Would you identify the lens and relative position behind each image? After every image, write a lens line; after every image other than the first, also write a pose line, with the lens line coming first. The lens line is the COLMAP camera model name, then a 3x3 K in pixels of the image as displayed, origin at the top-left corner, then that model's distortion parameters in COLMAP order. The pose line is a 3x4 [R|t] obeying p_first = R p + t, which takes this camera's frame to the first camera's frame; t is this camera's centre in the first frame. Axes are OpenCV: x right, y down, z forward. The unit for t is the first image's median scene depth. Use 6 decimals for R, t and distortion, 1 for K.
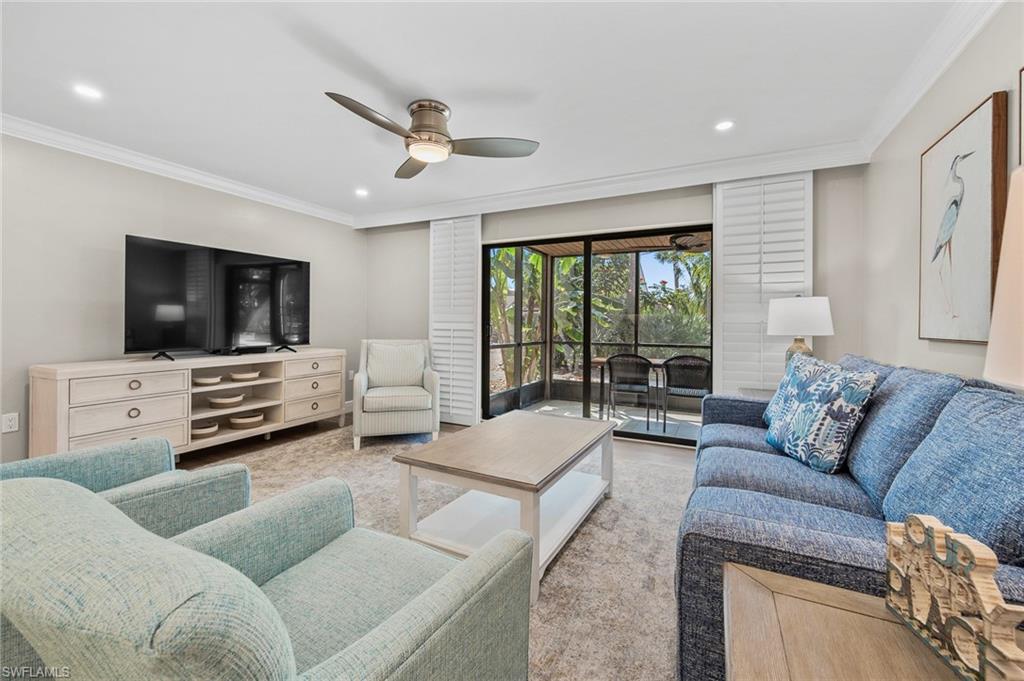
lens RADIAL K [[415.4, 0, 503.4], [0, 415.4, 323.5], [0, 0, 1]] dist [-0.000533, -0.000081]
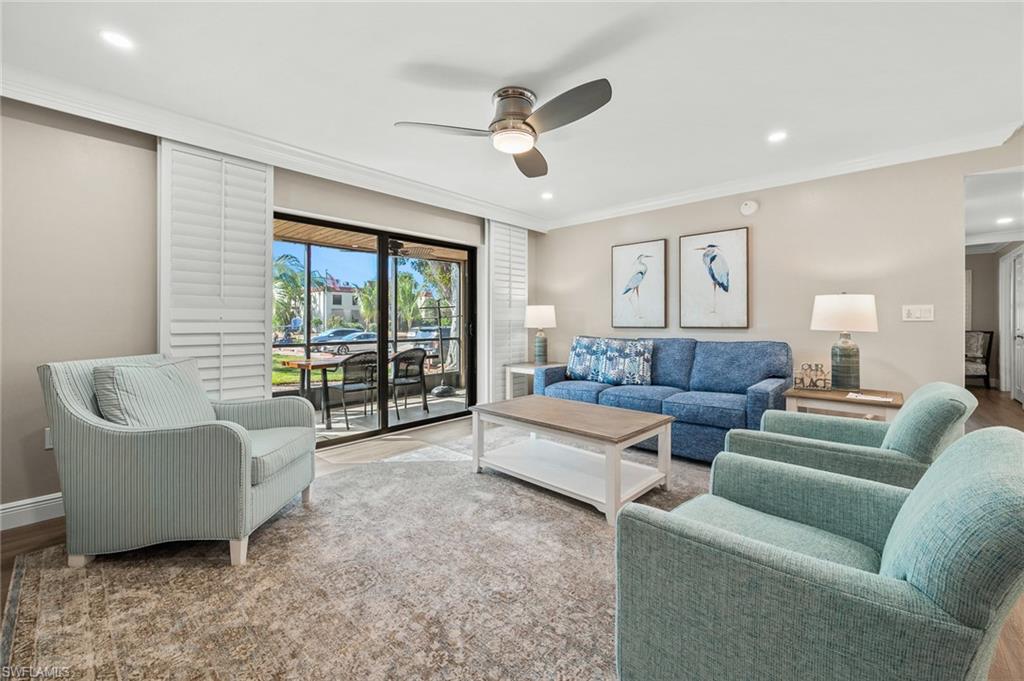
lens RADIAL K [[415.4, 0, 503.4], [0, 415.4, 323.5], [0, 0, 1]] dist [-0.000533, -0.000081]
pose [[0.277106, -0.012650, 0.960756, -0.813663], [0.003363, 0.999920, 0.012196, -0.007783], [-0.960834, -0.000149, 0.277126, 0.562737]]
